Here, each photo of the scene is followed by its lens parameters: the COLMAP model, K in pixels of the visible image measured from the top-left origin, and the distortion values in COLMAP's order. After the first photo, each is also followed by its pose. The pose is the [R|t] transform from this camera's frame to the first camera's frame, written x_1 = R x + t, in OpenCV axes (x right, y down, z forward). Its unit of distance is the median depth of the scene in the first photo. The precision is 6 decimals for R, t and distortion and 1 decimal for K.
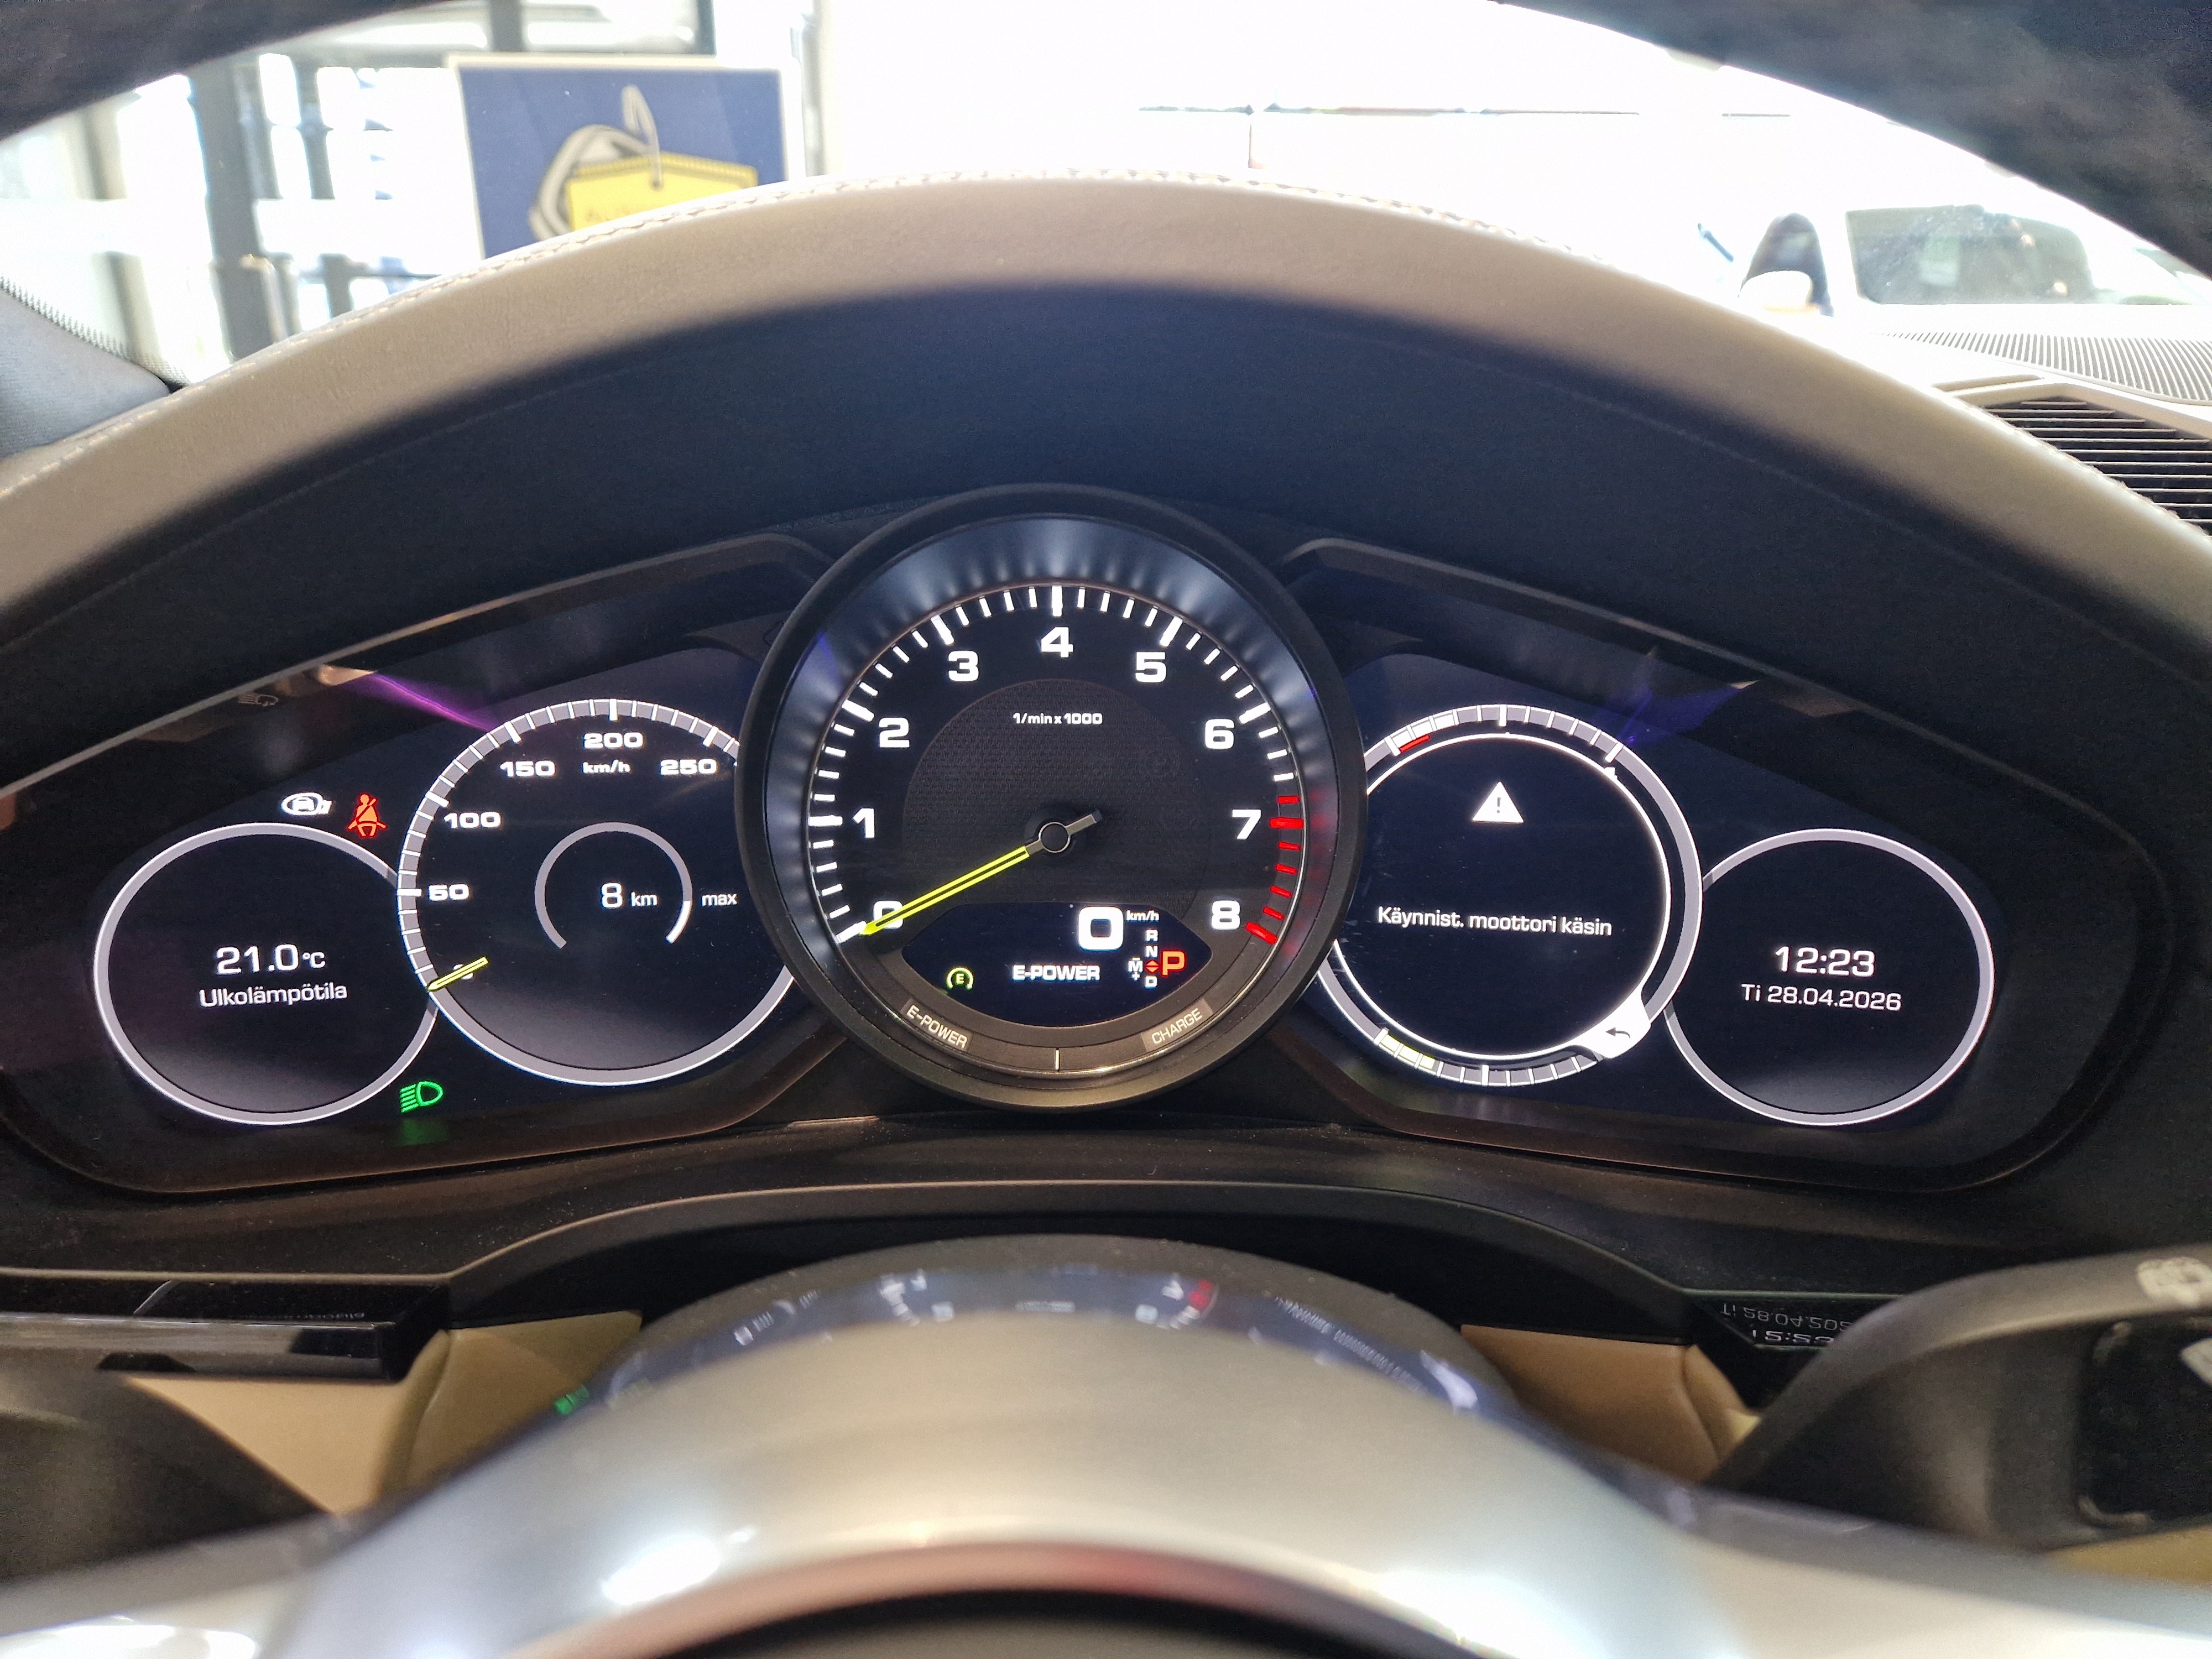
lens RADIAL K [[1491.3, 0, 1116.8], [0, 1491.3, 862.4], [0, 0, 1]] dist [0.074611, -0.070258]
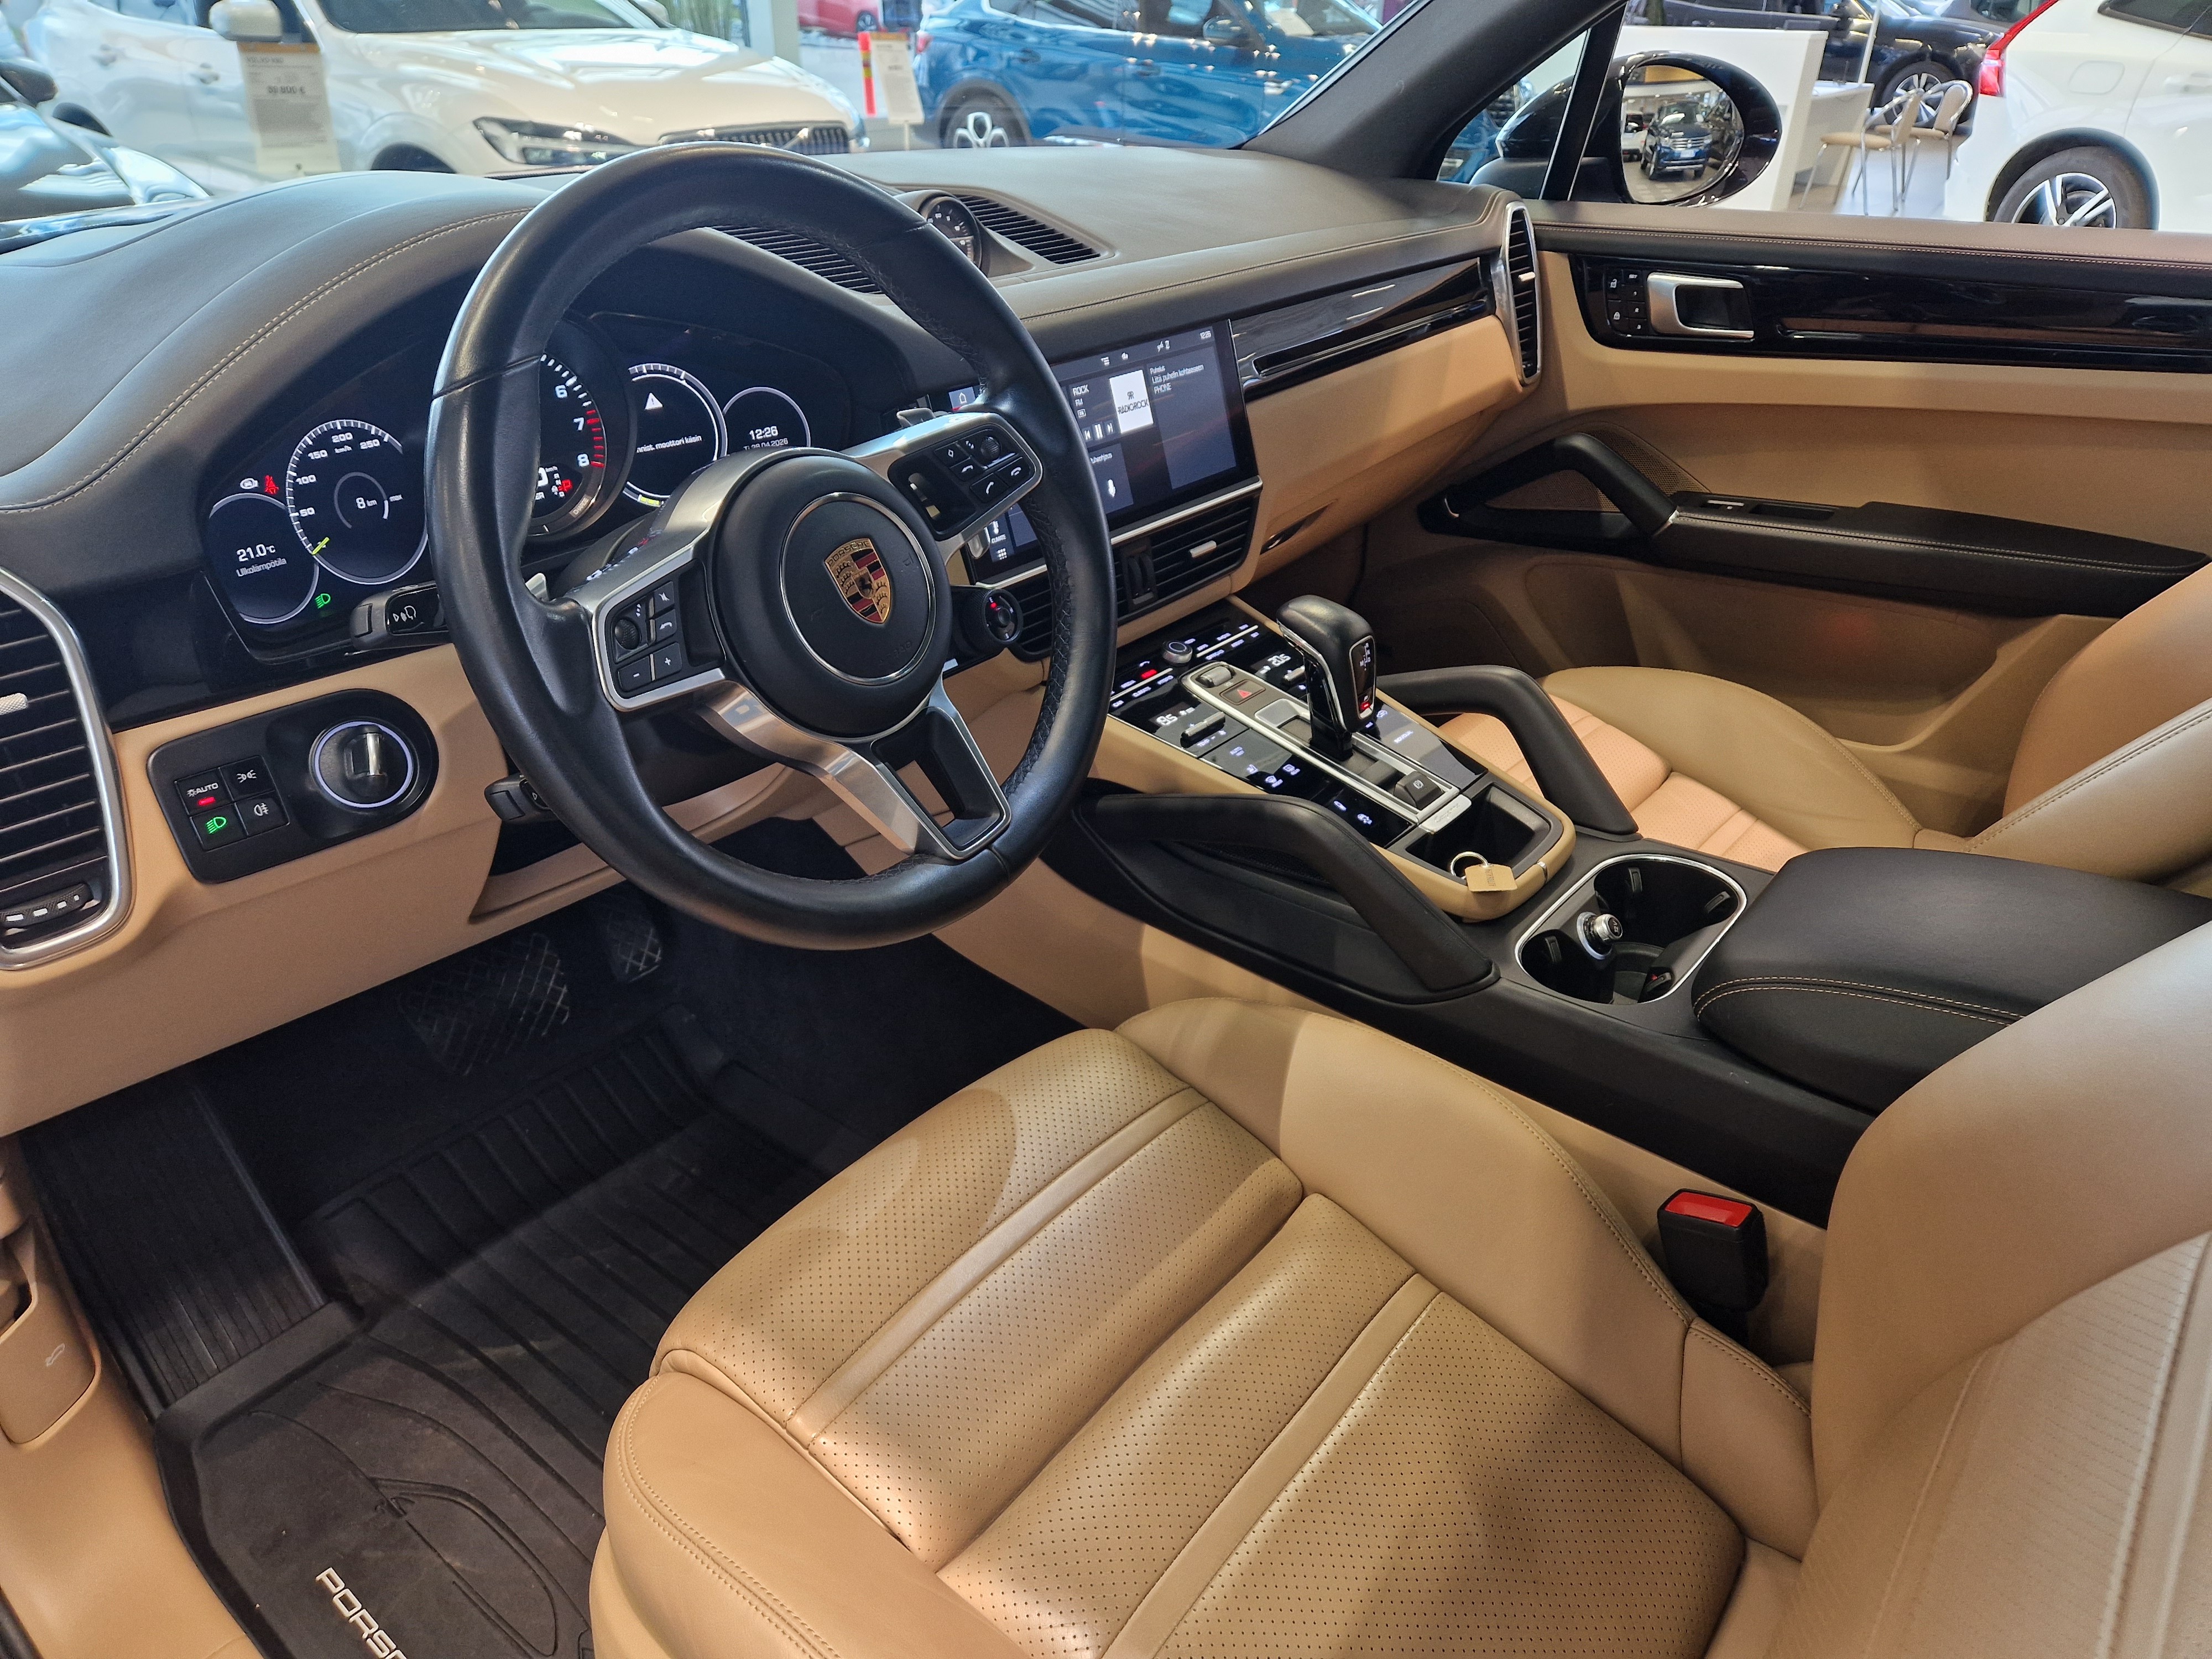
lens RADIAL K [[1486.3, 0, 1125.0], [0, 1486.3, 856.3], [0, 0, 1]] dist [0.085440, -0.067727]
pose [[0.628972, -0.389181, 0.673002, -1.482657], [0.276605, 0.921059, 0.274118, 0.226484], [-0.726556, 0.013743, 0.686970, -1.654786]]
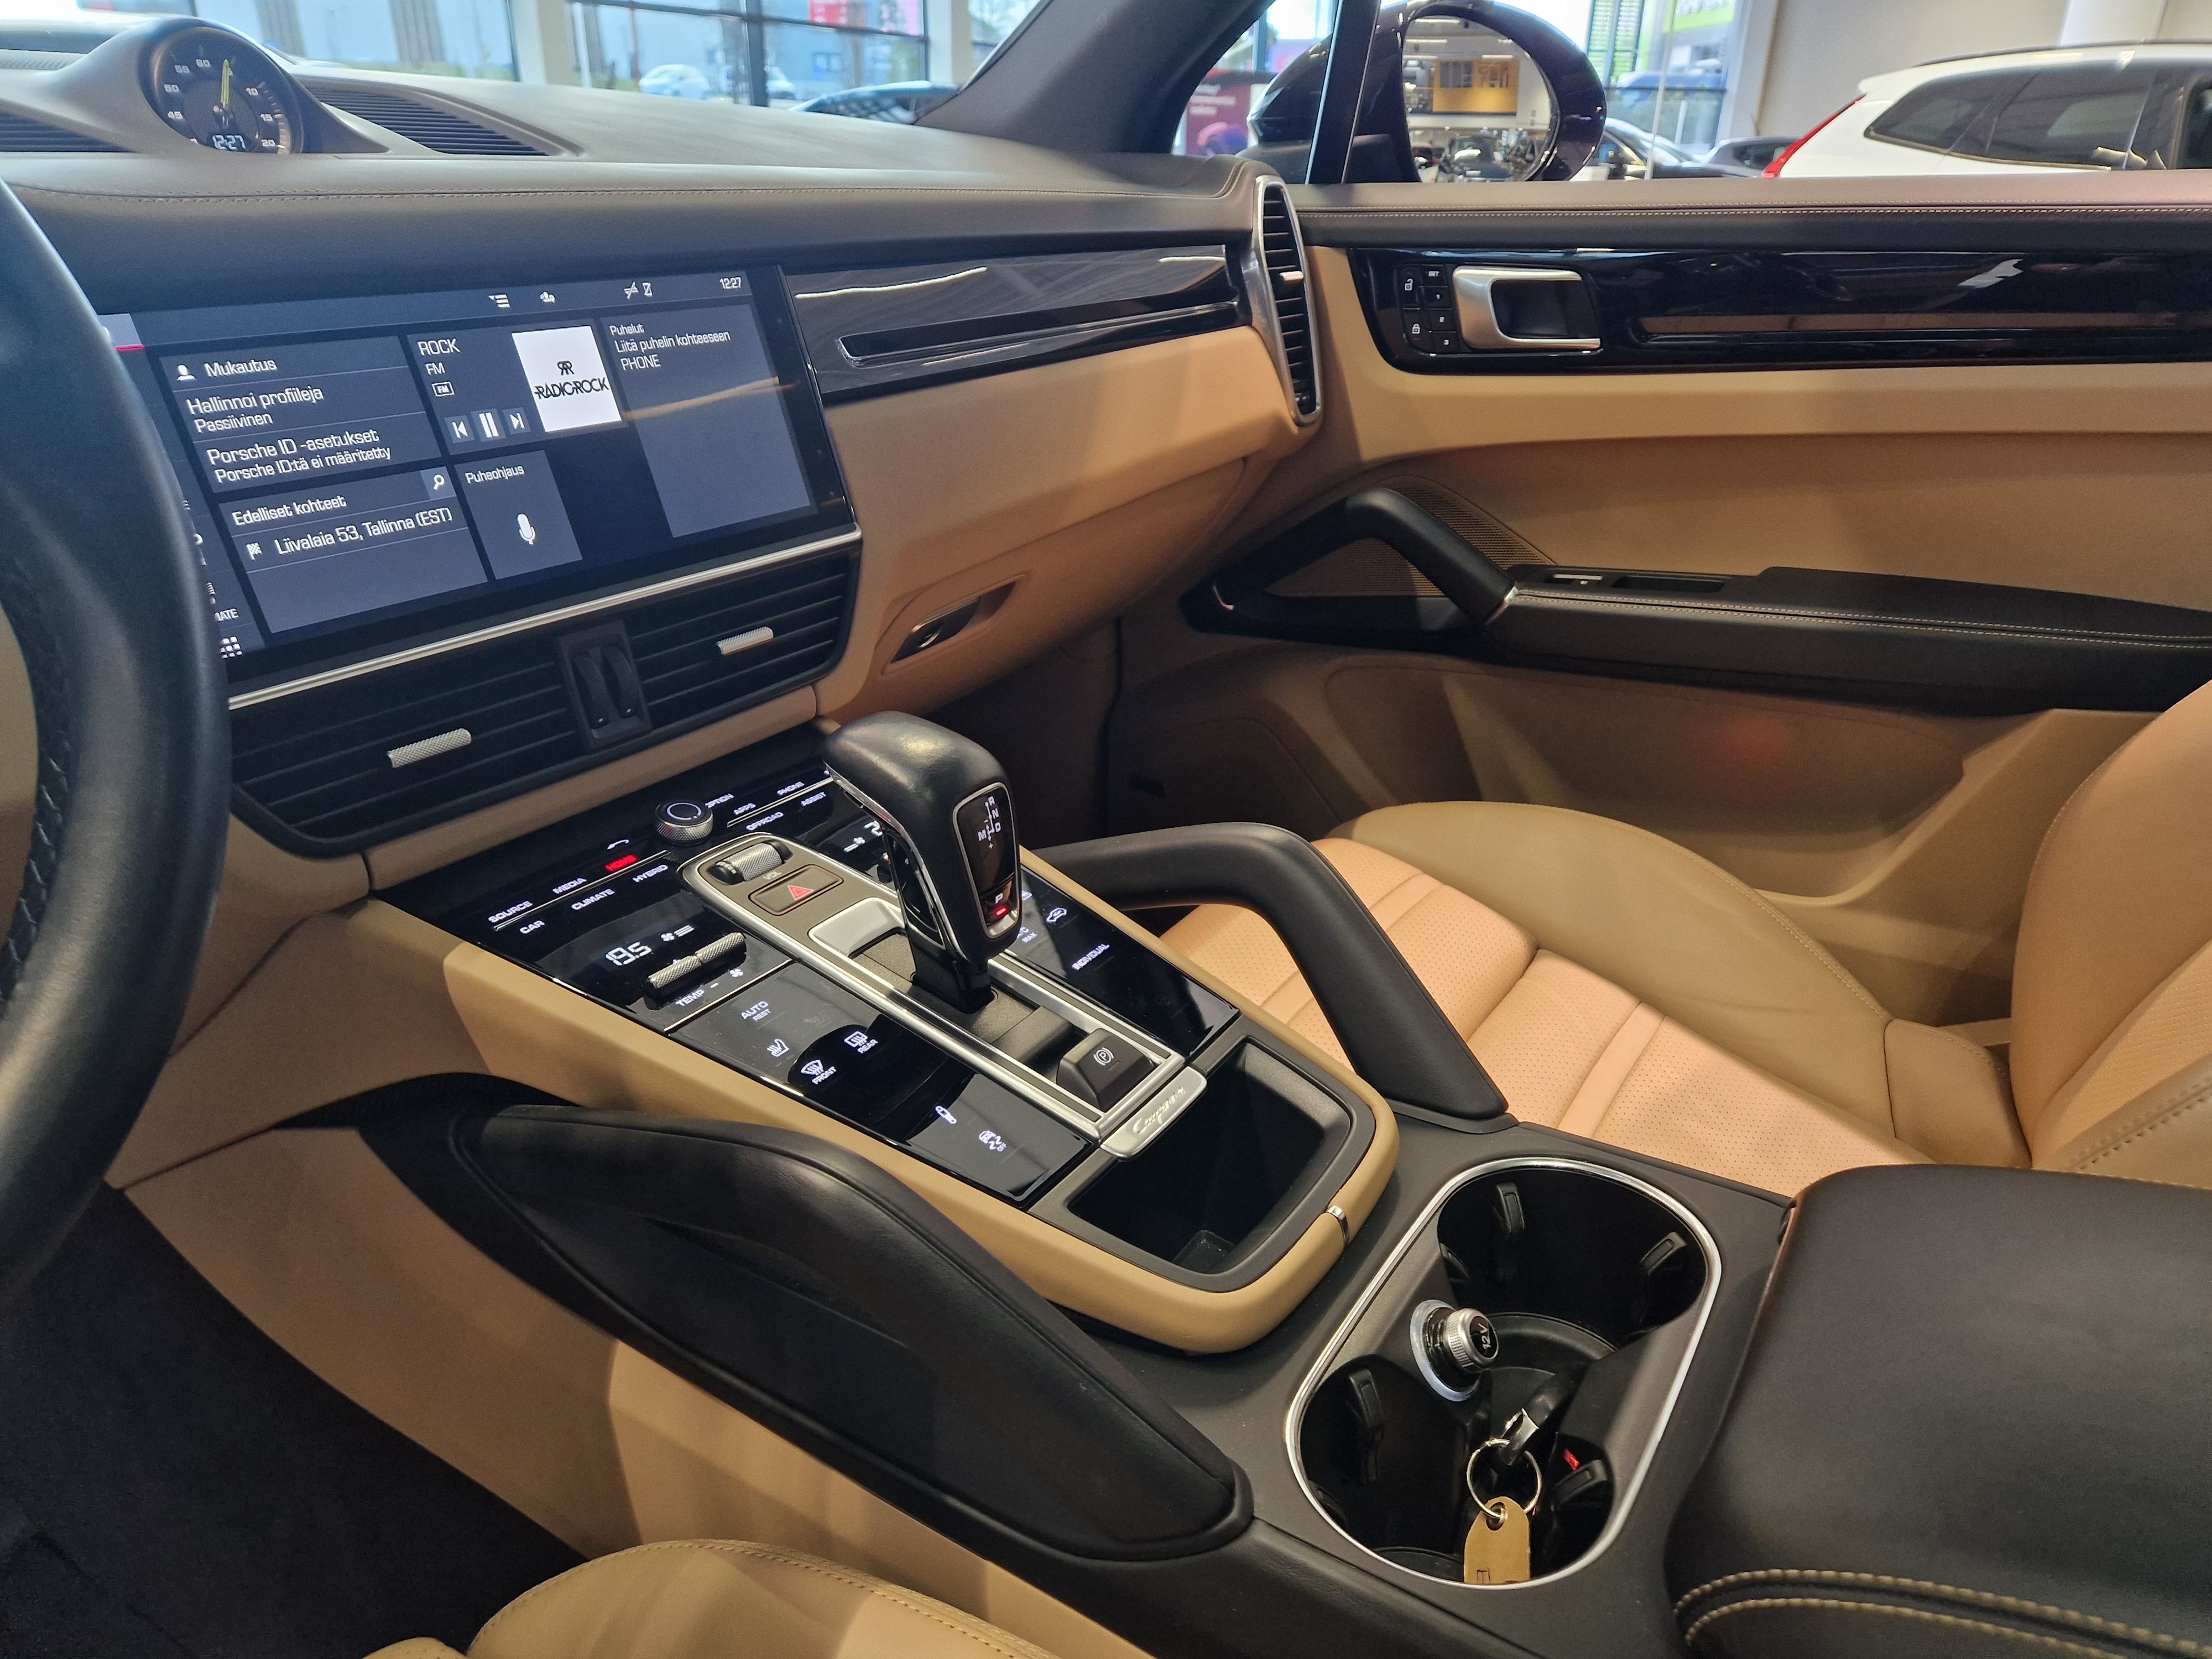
lens RADIAL K [[1491.3, 0, 1116.8], [0, 1491.3, 862.4], [0, 0, 1]] dist [0.074611, -0.070258]
pose [[0.547107, -0.358556, 0.756381, 0.008040], [0.299046, 0.927704, 0.223464, 0.574451], [-0.781822, 0.103934, 0.614778, -0.957152]]
